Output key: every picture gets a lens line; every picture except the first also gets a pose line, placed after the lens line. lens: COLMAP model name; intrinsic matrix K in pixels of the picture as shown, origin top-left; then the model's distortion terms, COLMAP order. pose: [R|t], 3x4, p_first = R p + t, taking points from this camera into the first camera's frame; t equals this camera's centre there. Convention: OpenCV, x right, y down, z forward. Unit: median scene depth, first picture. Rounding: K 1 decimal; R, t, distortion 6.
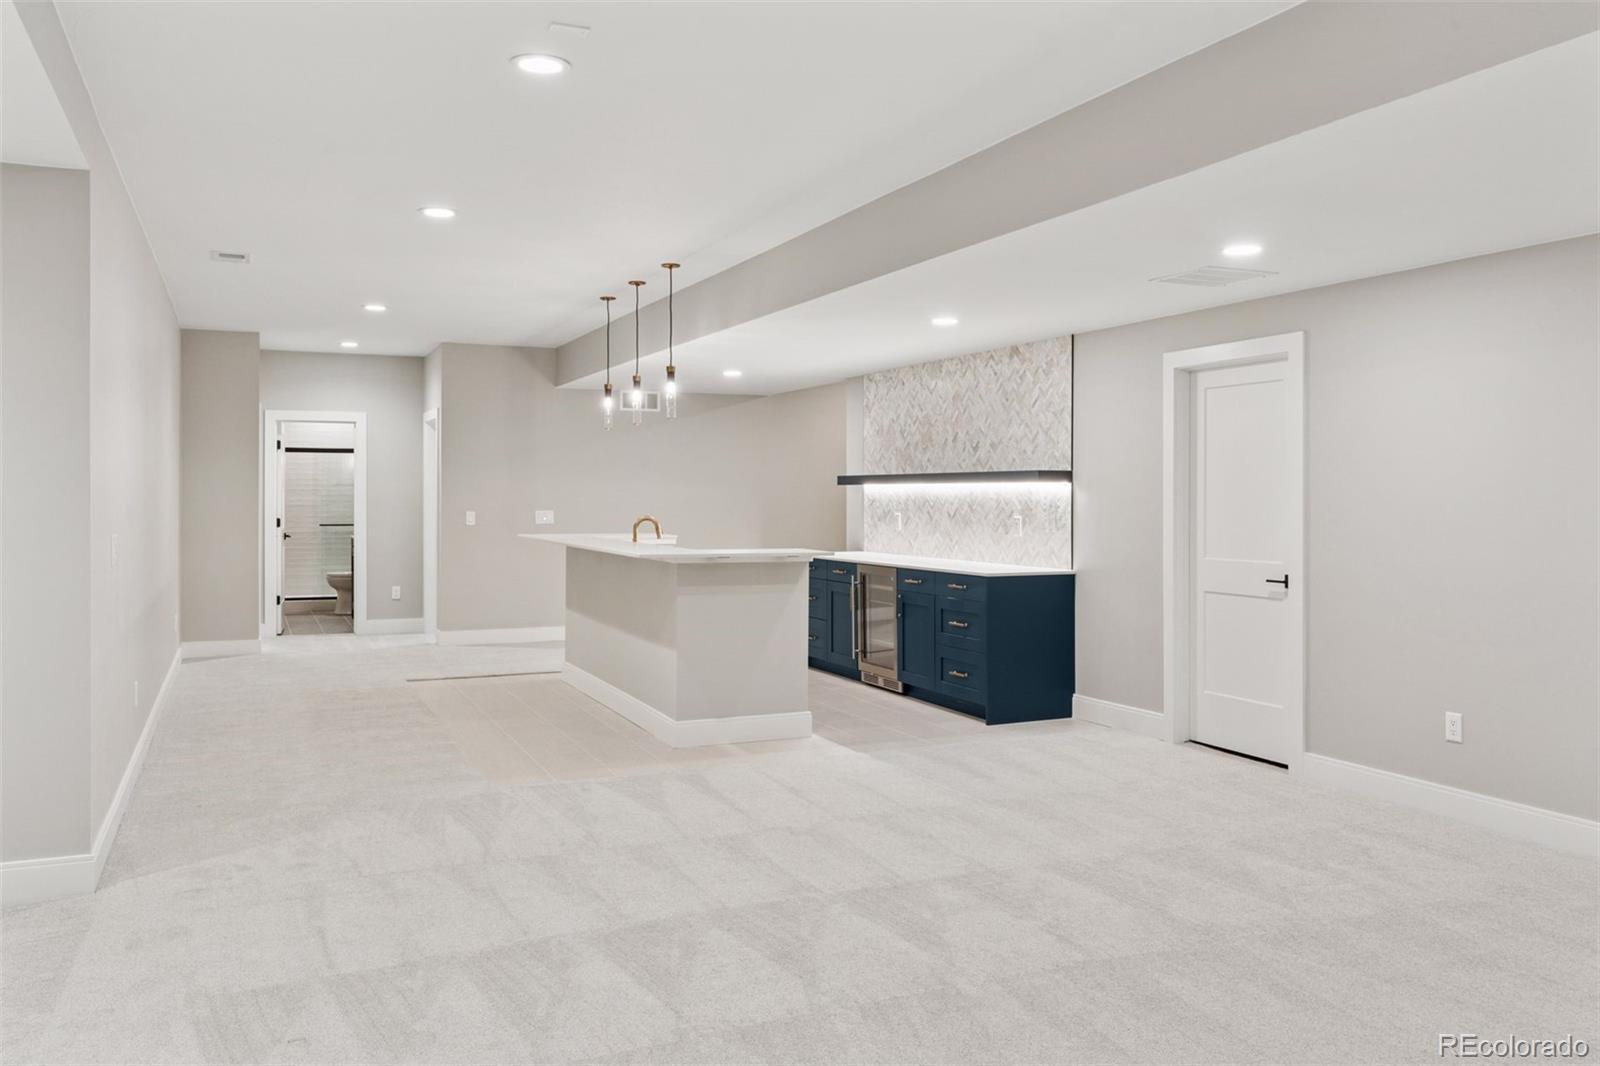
lens RADIAL K [[1255.3, 0, 800.0], [0, 1255.3, 533.0], [0, 0, 1]] dist [-0.000748, -0.006344]
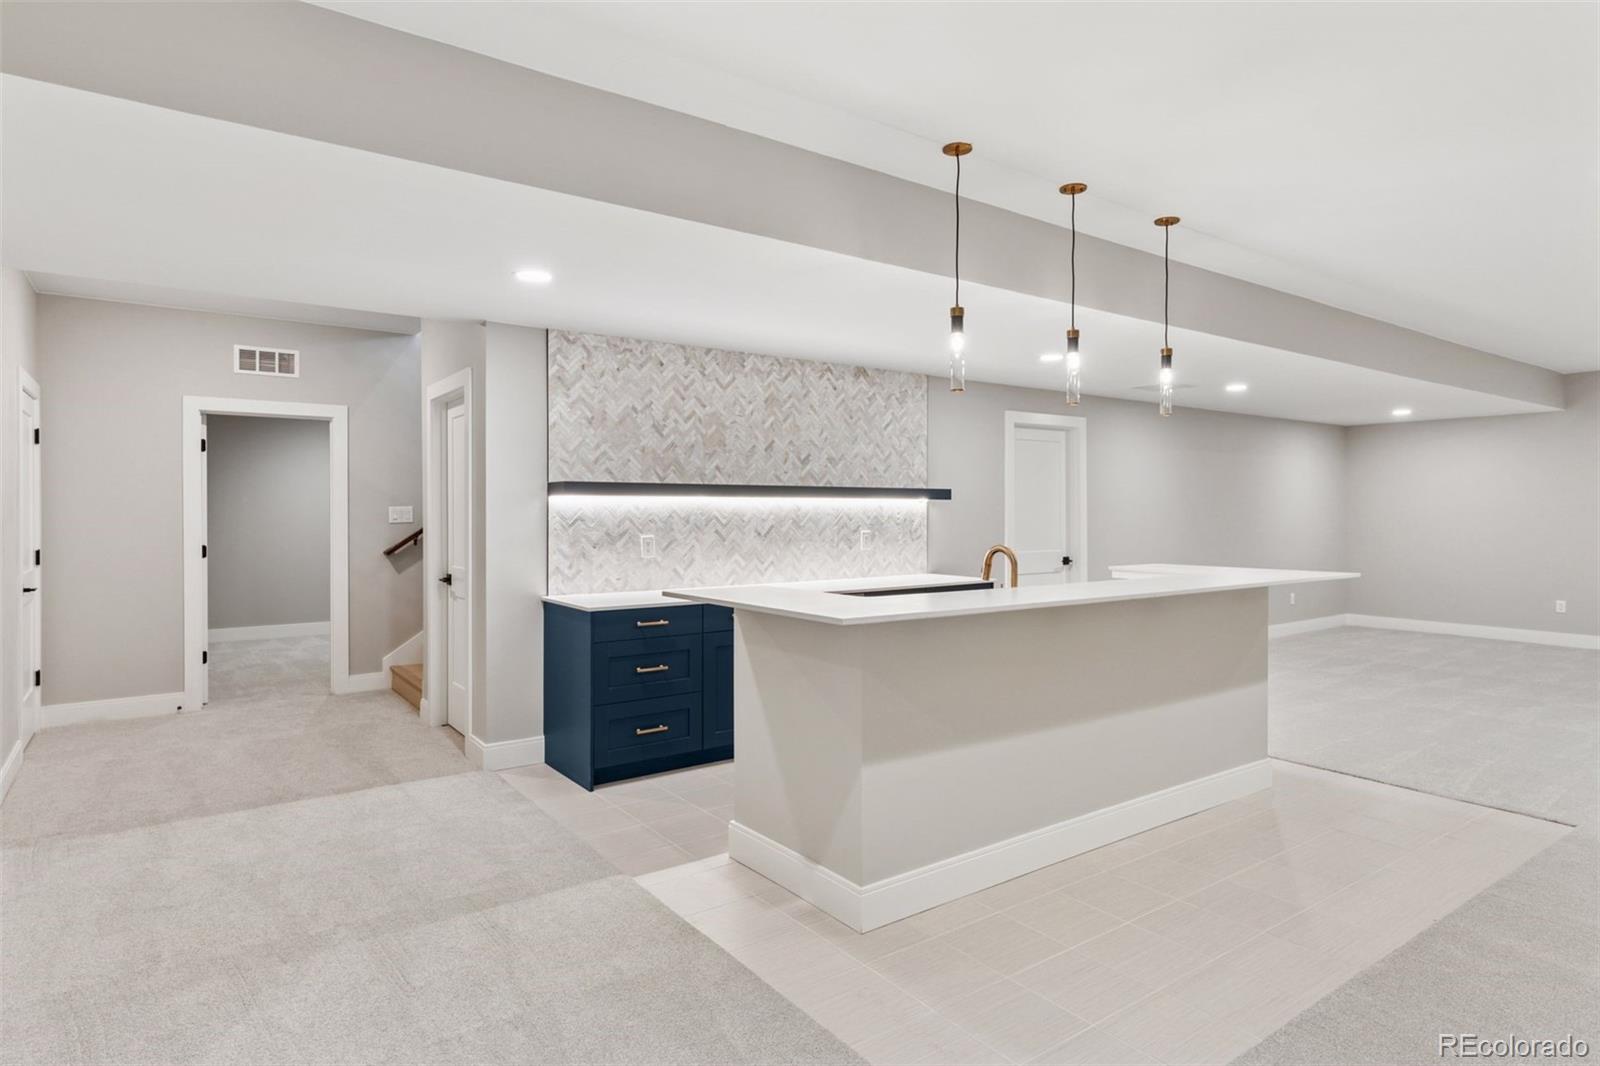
lens RADIAL K [[900.9, 0, 800.0], [0, 900.9, 533.0], [0, 0, 1]] dist [-0.003193, -0.000182]
pose [[-0.209740, -0.025299, 0.977430, -0.518140], [0.029585, 0.999043, 0.032206, -0.035060], [-0.977310, 0.035673, -0.208790, 1.137936]]
